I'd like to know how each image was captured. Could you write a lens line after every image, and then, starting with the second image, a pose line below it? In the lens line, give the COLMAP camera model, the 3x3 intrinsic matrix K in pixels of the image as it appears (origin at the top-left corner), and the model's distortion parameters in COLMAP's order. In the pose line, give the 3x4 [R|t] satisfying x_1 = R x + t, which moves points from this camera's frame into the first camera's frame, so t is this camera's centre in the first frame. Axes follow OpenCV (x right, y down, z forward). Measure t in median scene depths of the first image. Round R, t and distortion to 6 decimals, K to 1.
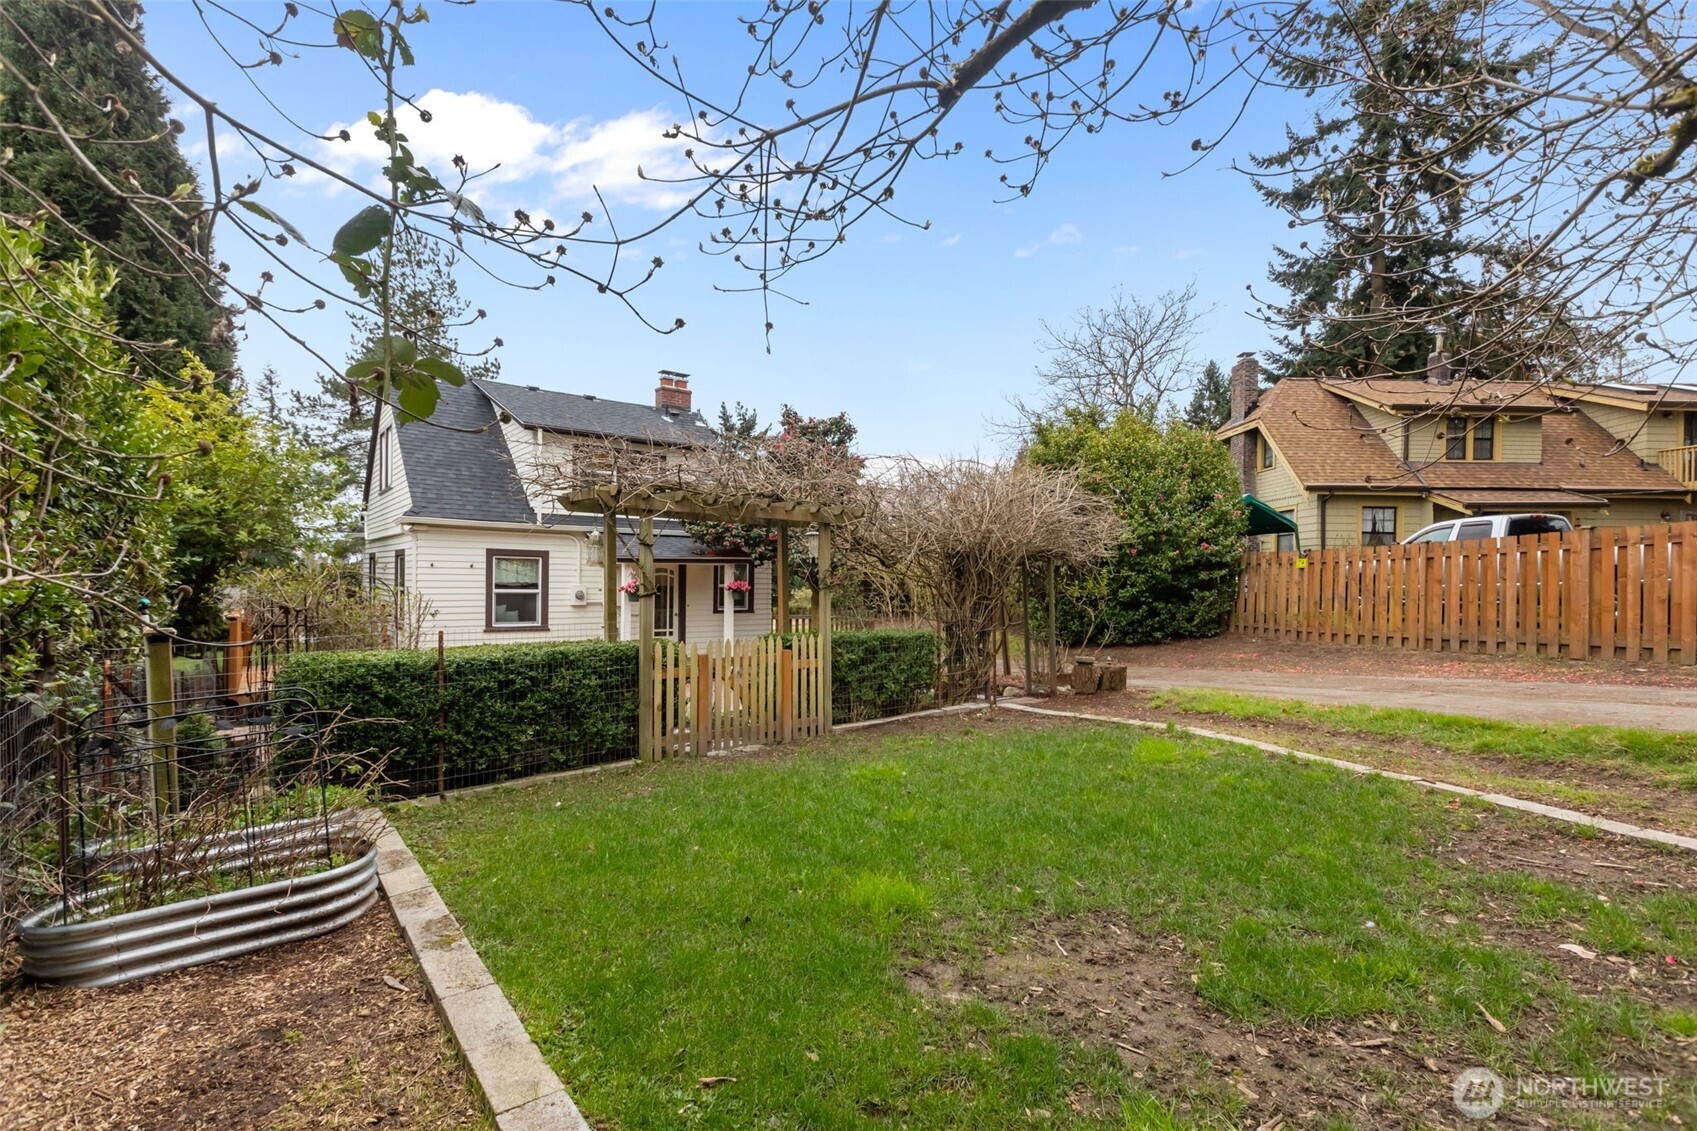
lens RADIAL K [[768.8, 0, 842.7], [0, 768.8, 585.1], [0, 0, 1]] dist [0.000993, 0.000400]
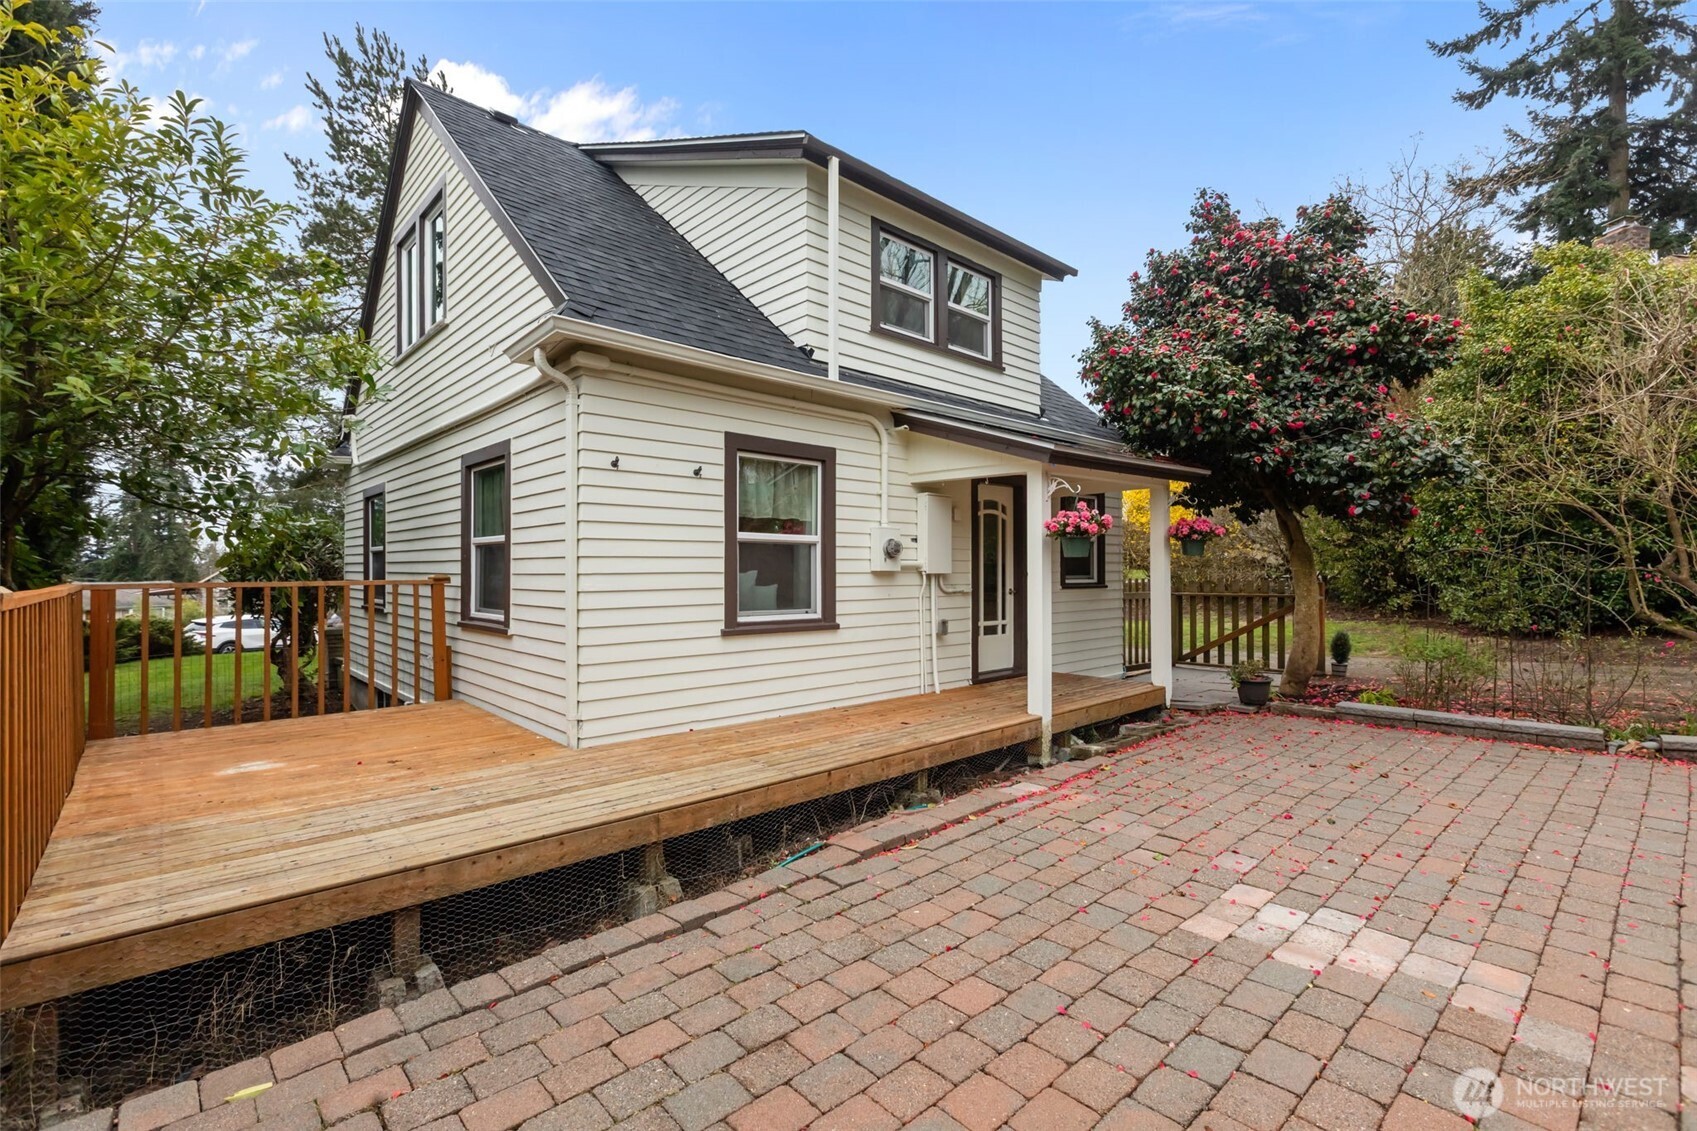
lens RADIAL K [[756.4, 0, 842.0], [0, 756.4, 564.5], [0, 0, 1]] dist [0.001018, 0.000342]
pose [[0.996251, -0.014636, 0.085266, -0.407848], [0.015864, 0.999780, -0.013741, 0.027714], [-0.085046, 0.015042, 0.996263, 0.555177]]
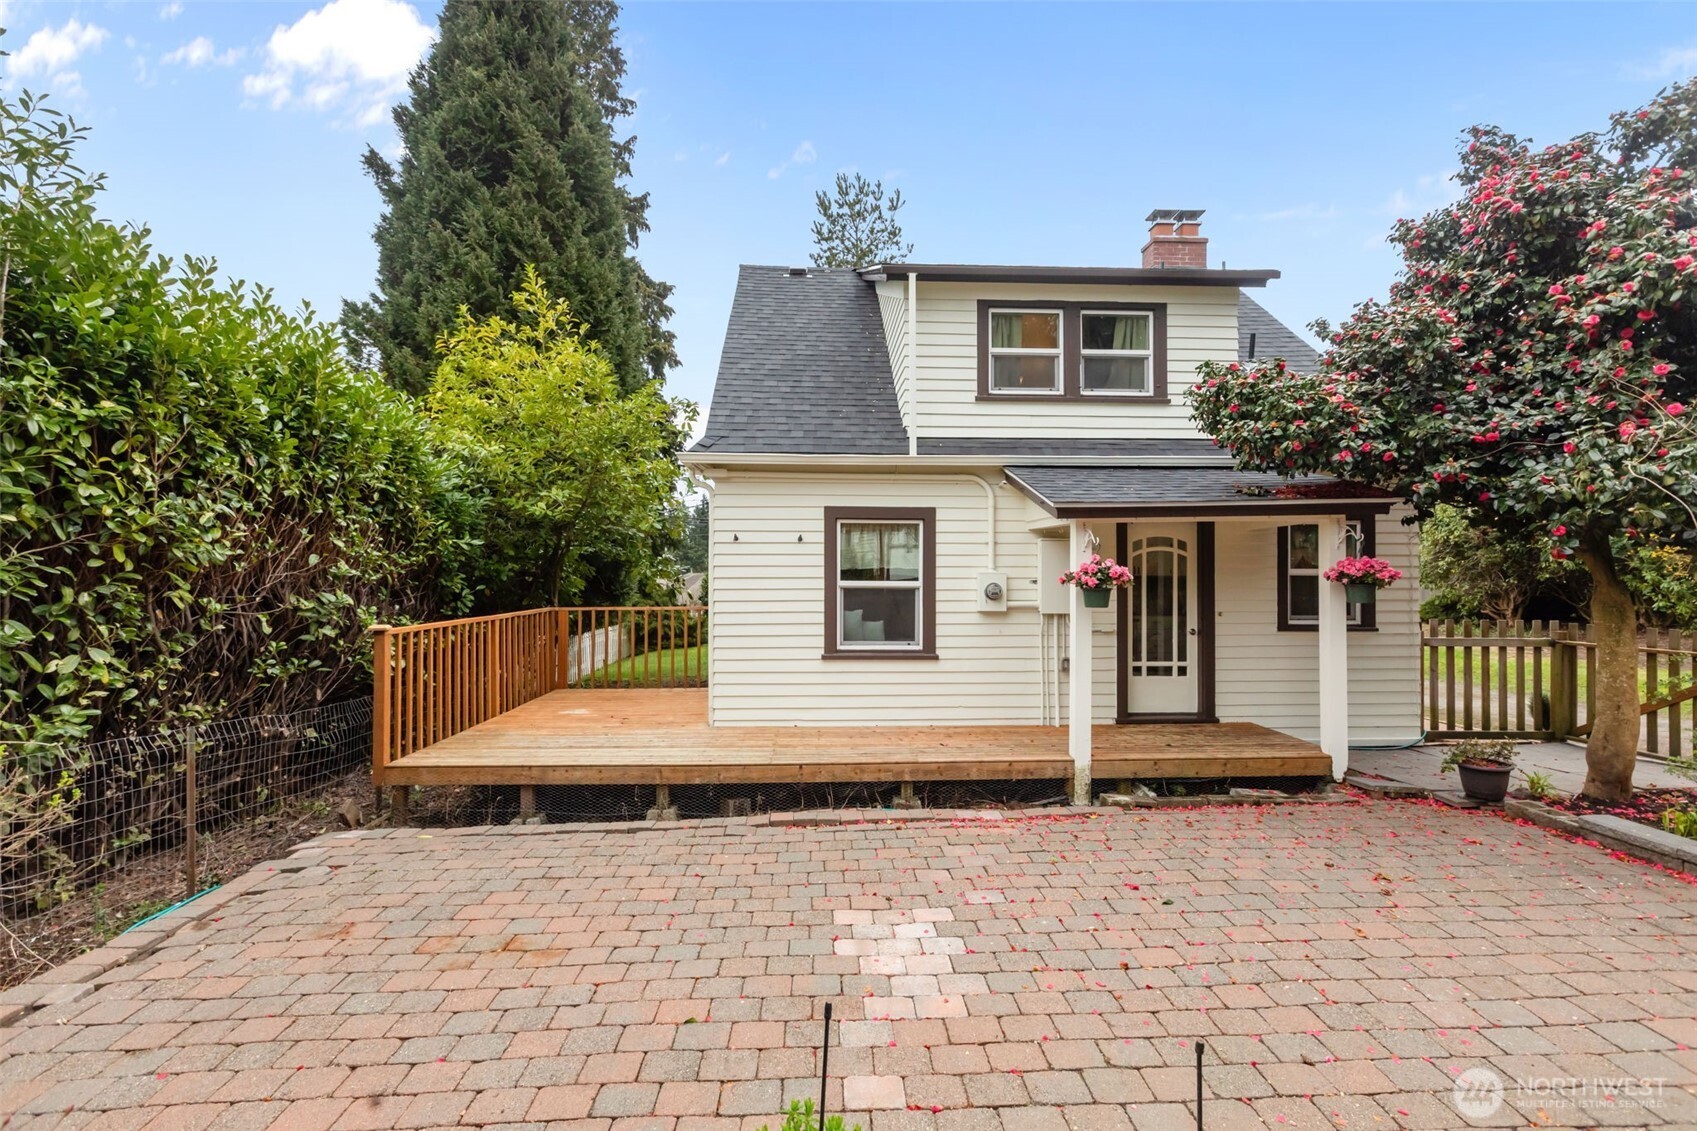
lens RADIAL K [[758.6, 0, 848.5], [0, 758.6, 565.5], [0, 0, 1]] dist [0.001634, 0.000078]
pose [[0.818614, -0.018001, -0.574062, -0.130712], [0.006262, 0.999729, -0.022419, 0.006238], [0.574310, 0.014758, 0.818505, 0.530648]]
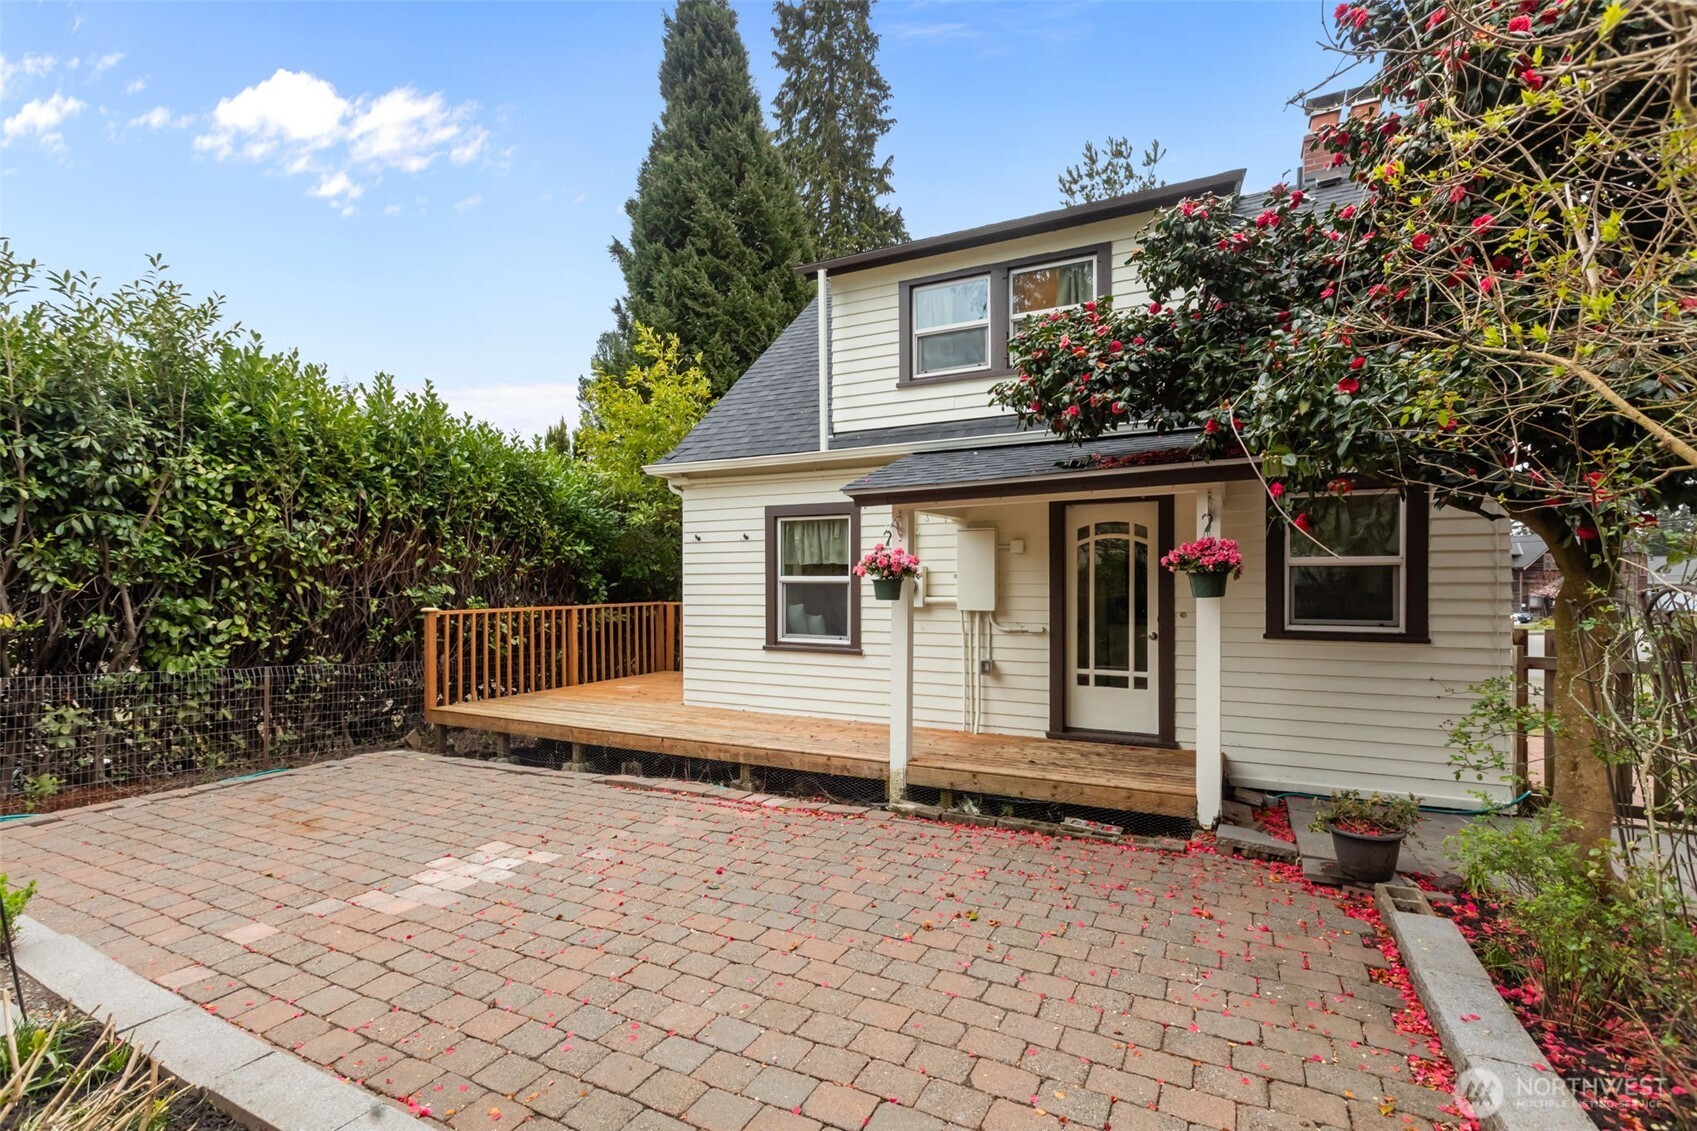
lens RADIAL K [[768.8, 0, 842.7], [0, 768.8, 585.1], [0, 0, 1]] dist [0.000993, 0.000400]
pose [[0.430296, -0.009011, -0.902643, 0.080172], [0.002750, 0.999959, -0.008672, 0.016209], [0.902684, 0.001250, 0.430303, 0.750539]]
